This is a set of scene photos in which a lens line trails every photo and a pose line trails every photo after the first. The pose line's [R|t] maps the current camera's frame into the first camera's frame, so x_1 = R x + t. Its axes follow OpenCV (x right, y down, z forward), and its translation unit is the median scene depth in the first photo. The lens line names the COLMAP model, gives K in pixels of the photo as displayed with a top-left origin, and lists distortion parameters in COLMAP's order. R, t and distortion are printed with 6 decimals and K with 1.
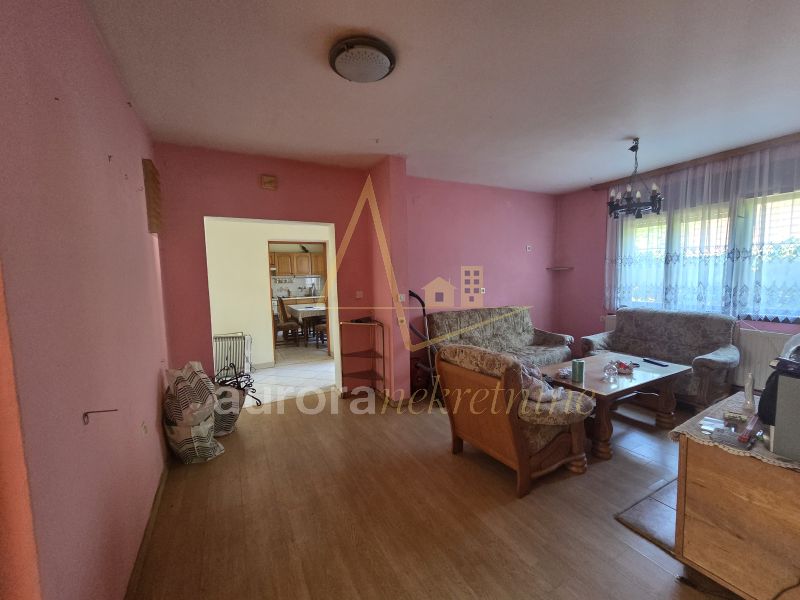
lens RADIAL K [[328.8, 0, 398.9], [0, 328.8, 298.6], [0, 0, 1]] dist [0.002638, 0.000454]
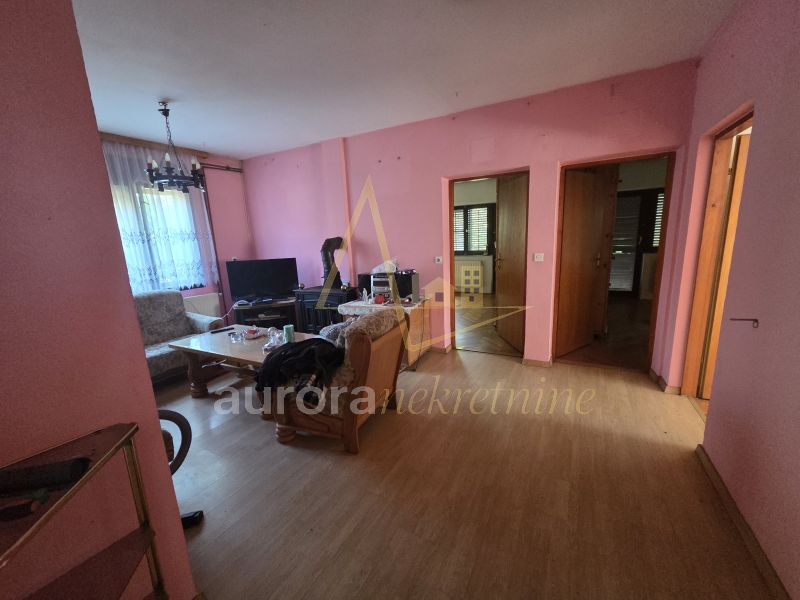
lens RADIAL K [[328.8, 0, 398.0], [0, 328.8, 303.3], [0, 0, 1]] dist [0.002638, 0.000454]
pose [[-0.541037, -0.126239, 0.831470, -0.468342], [0.132698, 0.963471, 0.232626, -0.075432], [-0.830464, 0.236194, -0.504522, 1.060977]]
